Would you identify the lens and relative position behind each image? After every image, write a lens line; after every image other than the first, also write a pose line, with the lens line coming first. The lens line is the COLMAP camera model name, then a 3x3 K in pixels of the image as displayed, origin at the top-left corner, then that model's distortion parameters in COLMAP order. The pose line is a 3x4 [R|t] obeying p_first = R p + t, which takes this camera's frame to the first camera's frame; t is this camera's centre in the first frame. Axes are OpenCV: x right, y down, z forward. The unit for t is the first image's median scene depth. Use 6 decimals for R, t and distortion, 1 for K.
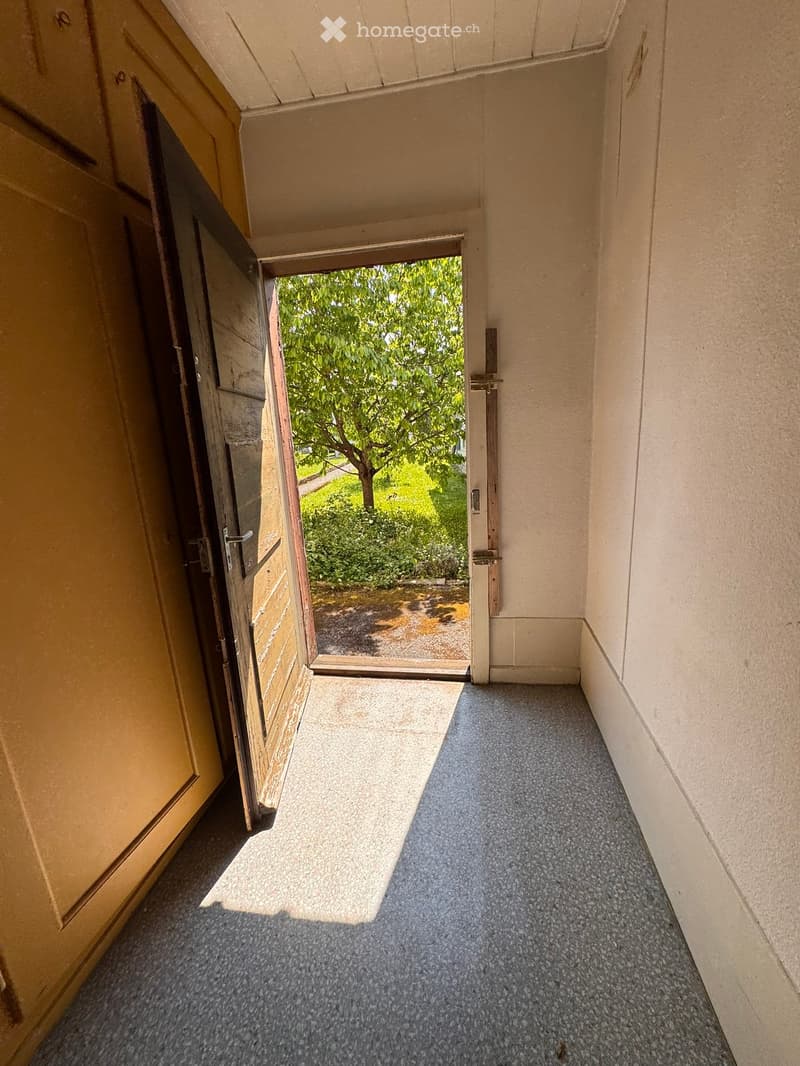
lens RADIAL K [[432.0, 0, 400.0], [0, 432.0, 533.0], [0, 0, 1]] dist [0.001035, 0.000359]
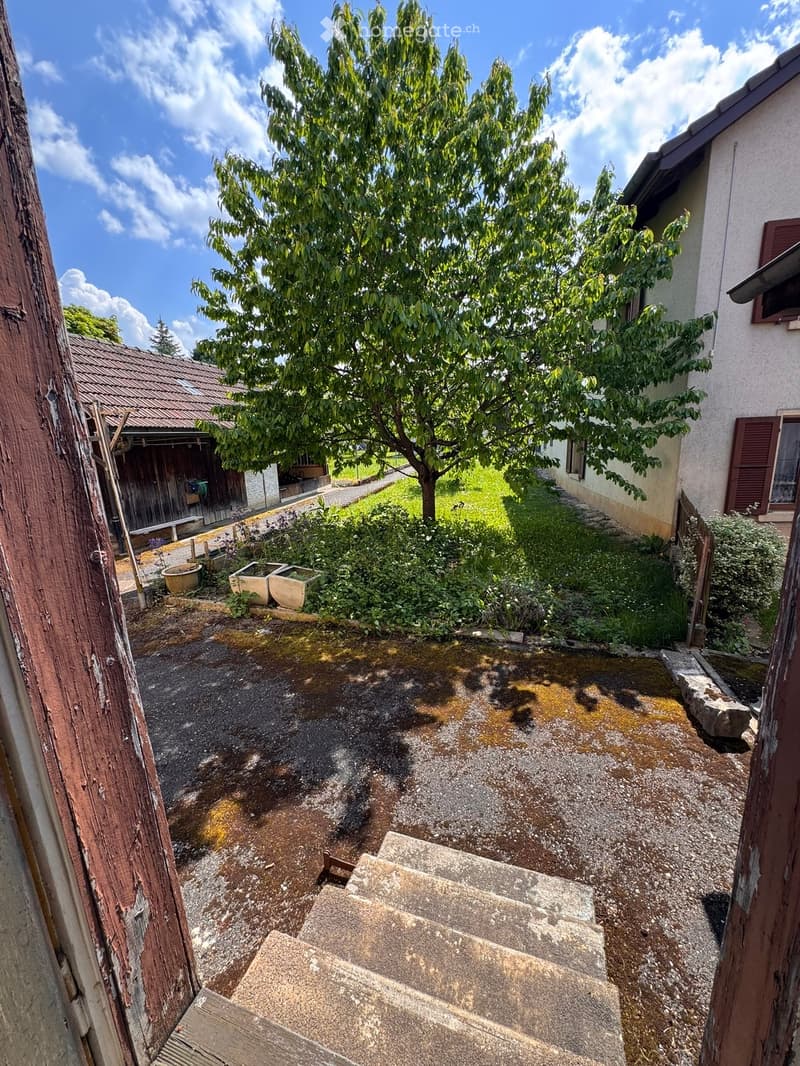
lens RADIAL K [[432.0, 0, 400.0], [0, 432.0, 533.0], [0, 0, 1]] dist [0.001035, 0.000359]
pose [[0.986002, 0.054457, -0.157591, 0.008436], [-0.054318, 0.998510, 0.005187, -0.048746], [0.157639, 0.003445, 0.987491, 0.264532]]
